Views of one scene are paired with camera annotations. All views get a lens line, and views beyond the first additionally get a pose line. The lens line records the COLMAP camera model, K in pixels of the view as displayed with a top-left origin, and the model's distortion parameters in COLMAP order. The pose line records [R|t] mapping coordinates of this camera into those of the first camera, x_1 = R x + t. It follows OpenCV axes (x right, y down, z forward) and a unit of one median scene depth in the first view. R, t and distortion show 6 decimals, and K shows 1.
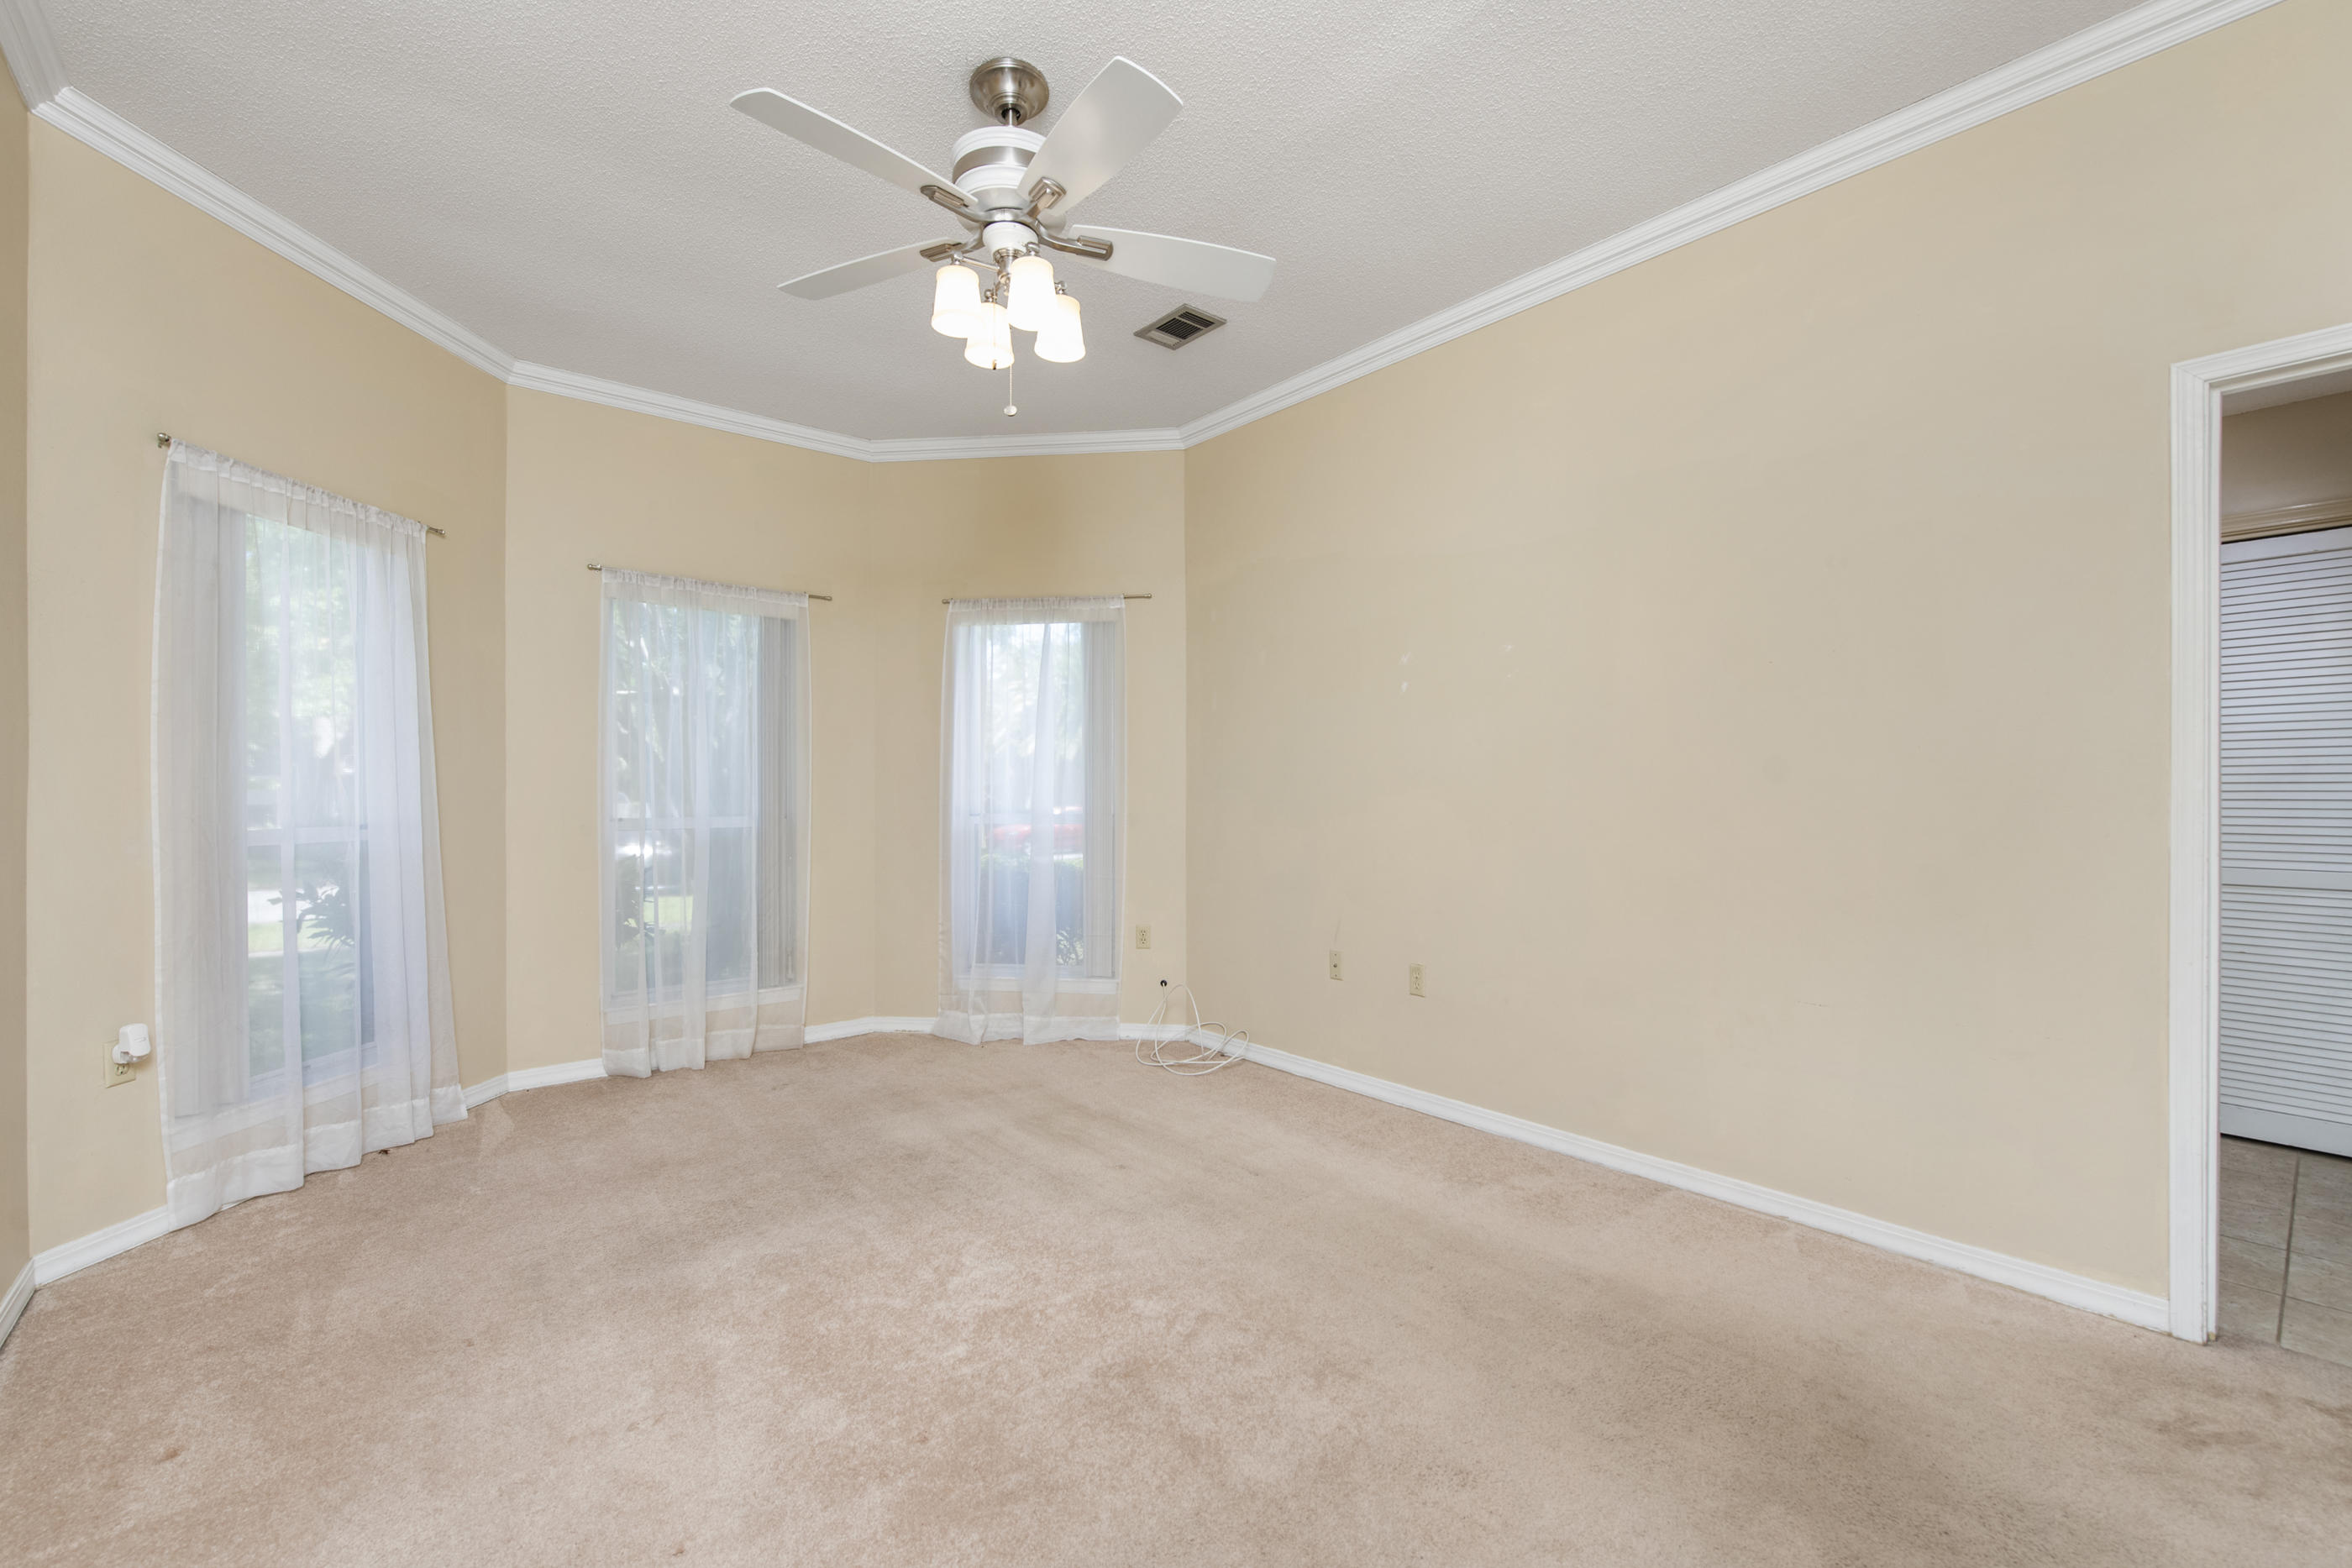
lens RADIAL K [[941.9, 0, 1176.0], [0, 941.9, 784.0], [0, 0, 1]] dist [-0.001088, -0.007329]
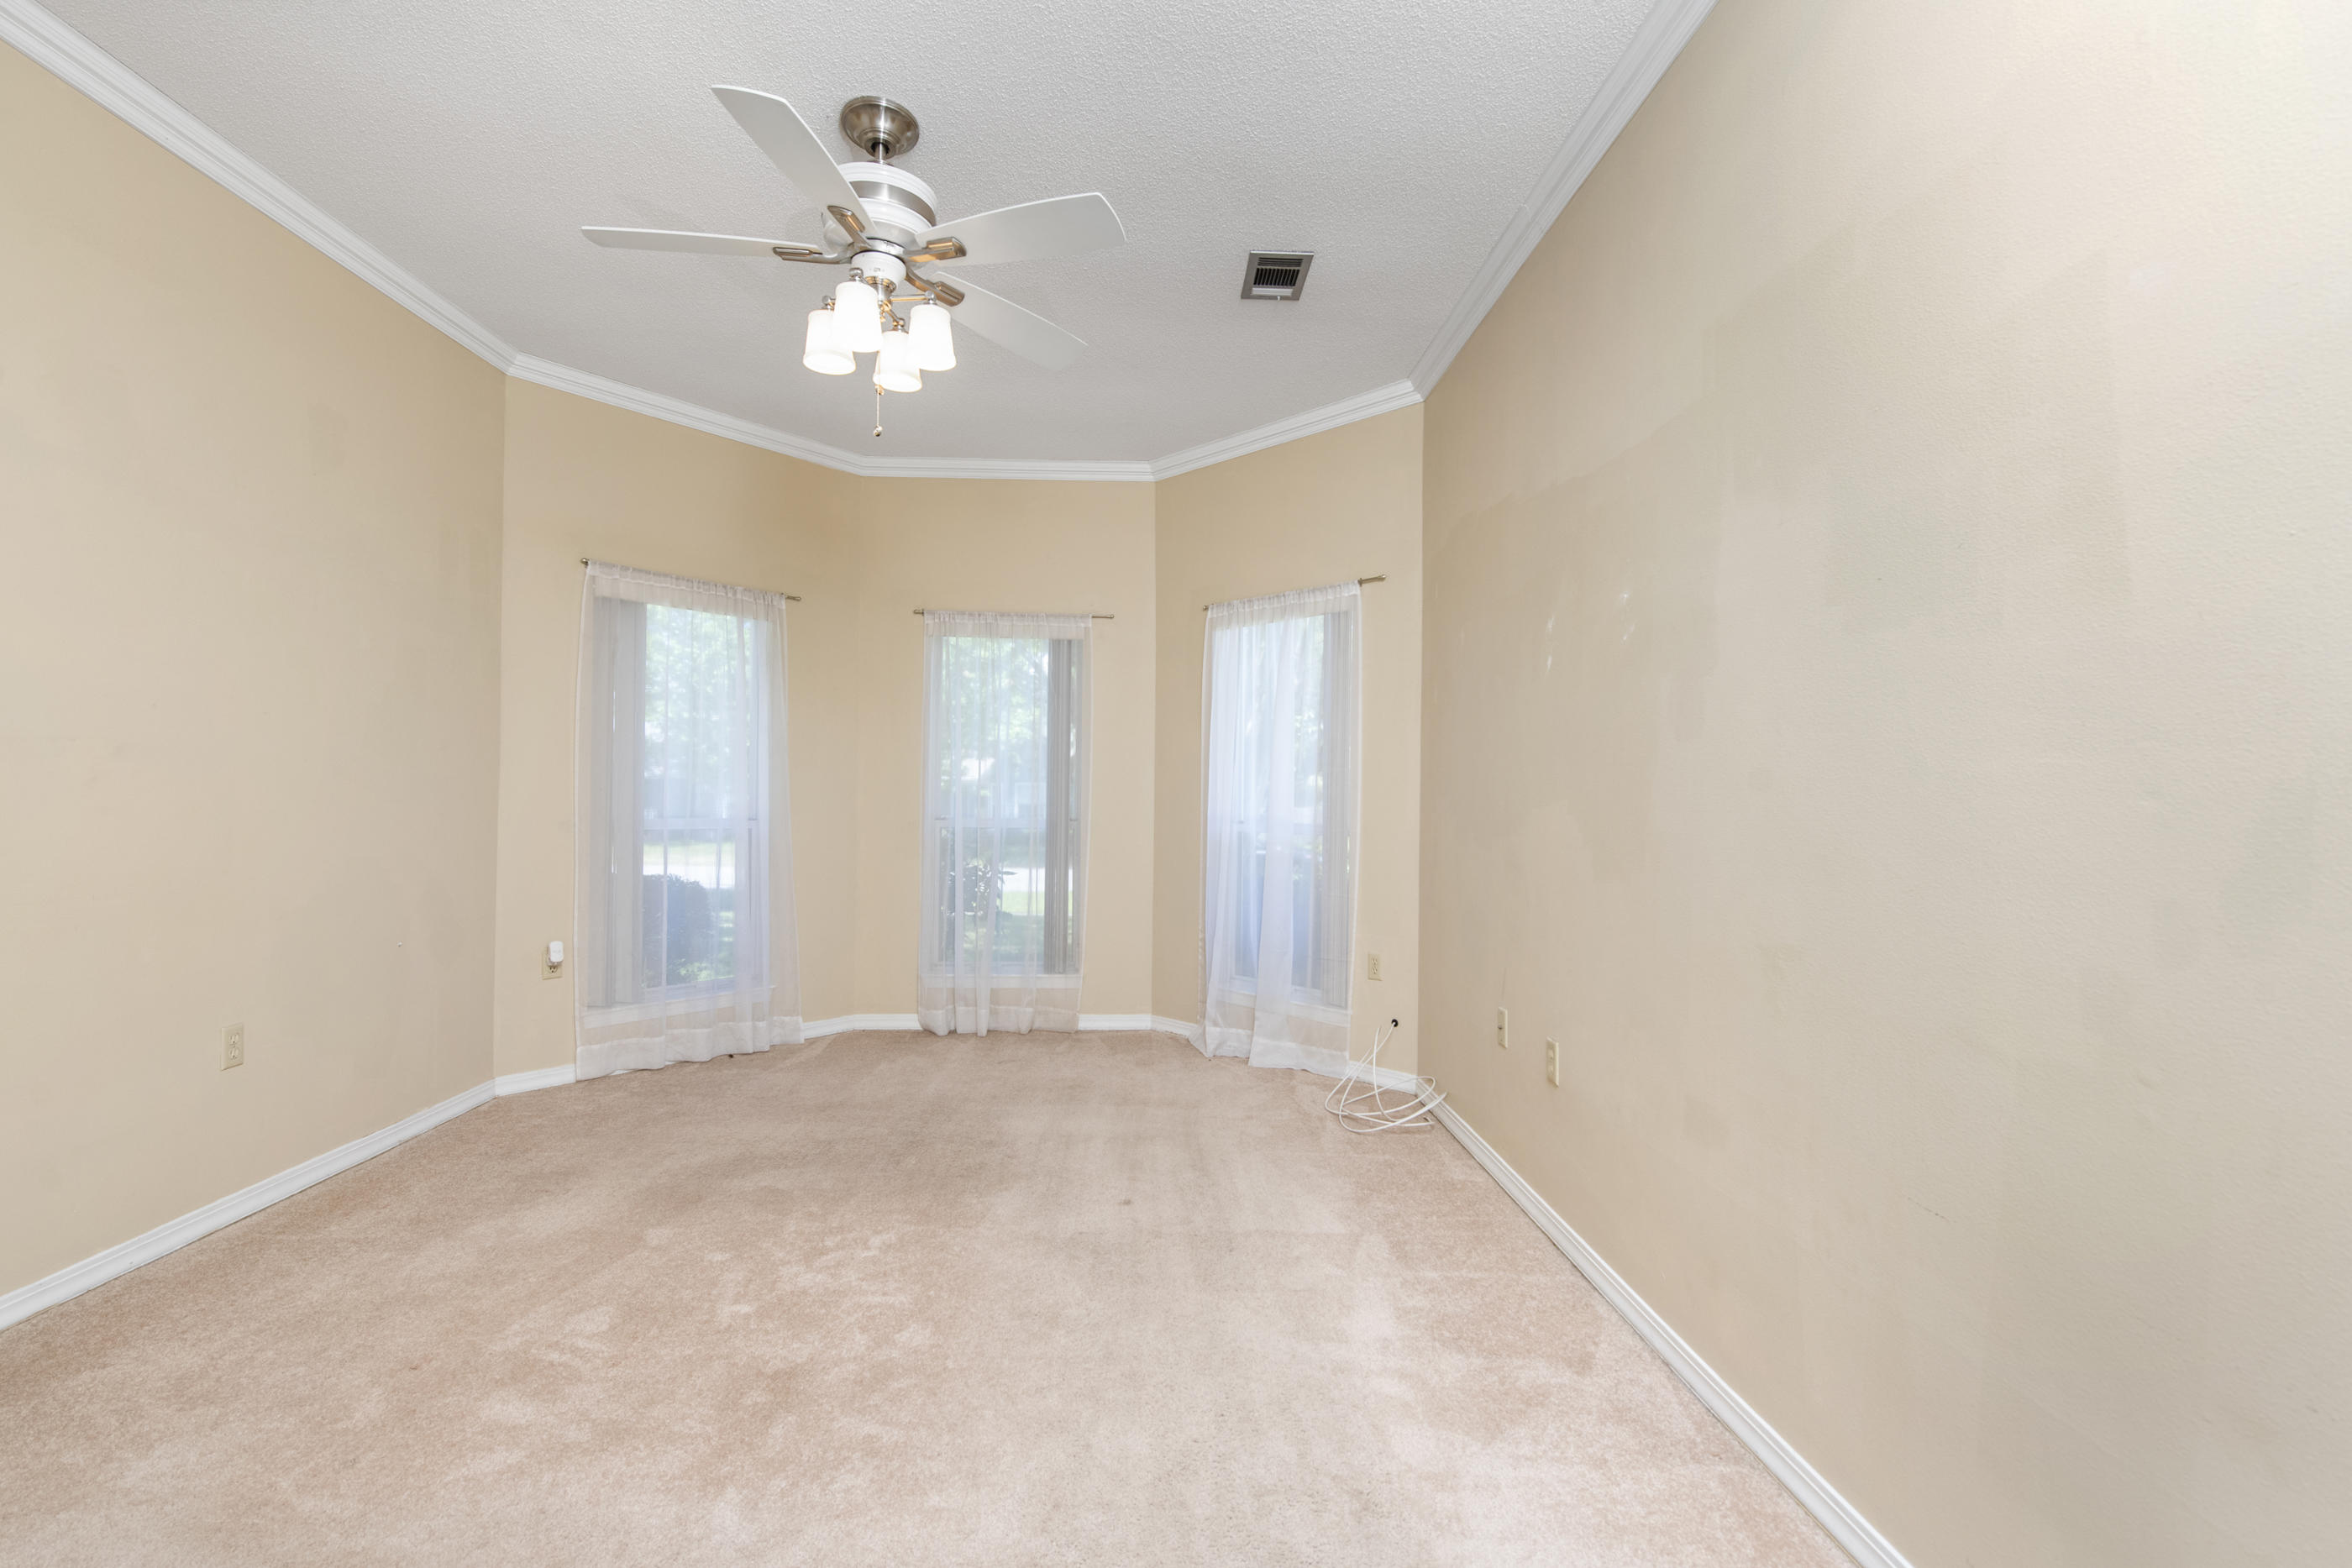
lens RADIAL K [[975.0, 0, 1180.1], [0, 975.0, 781.4], [0, 0, 1]] dist [0.000738, -0.000070]
pose [[0.801954, -0.000340, -0.597385, 0.402857], [-0.006000, 0.999945, -0.008623, -0.000737], [0.597355, 0.010499, 0.801908, 0.181748]]
